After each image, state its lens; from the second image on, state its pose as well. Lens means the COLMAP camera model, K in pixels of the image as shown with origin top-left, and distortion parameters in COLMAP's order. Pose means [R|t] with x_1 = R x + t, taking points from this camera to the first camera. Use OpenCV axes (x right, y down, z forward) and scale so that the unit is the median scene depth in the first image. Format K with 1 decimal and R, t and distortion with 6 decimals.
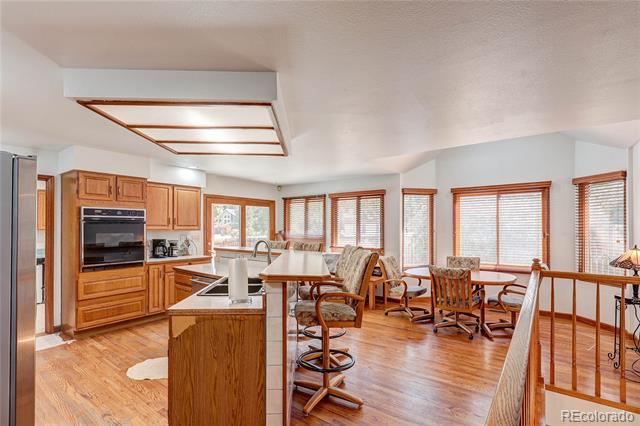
lens RADIAL K [[303.0, 0, 317.3], [0, 303.0, 226.1], [0, 0, 1]] dist [0.000718, 0.000346]
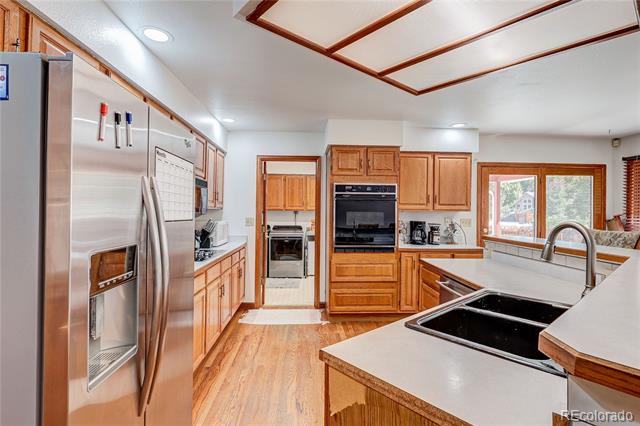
lens RADIAL K [[316.2, 0, 320.0], [0, 316.2, 213.0], [0, 0, 1]] dist [-0.002787, 0.000148]
pose [[0.643910, 0.008390, -0.765055, -0.044249], [-0.006600, 0.999964, 0.005411, 0.020653], [0.765072, 0.001566, 0.643942, 0.287249]]
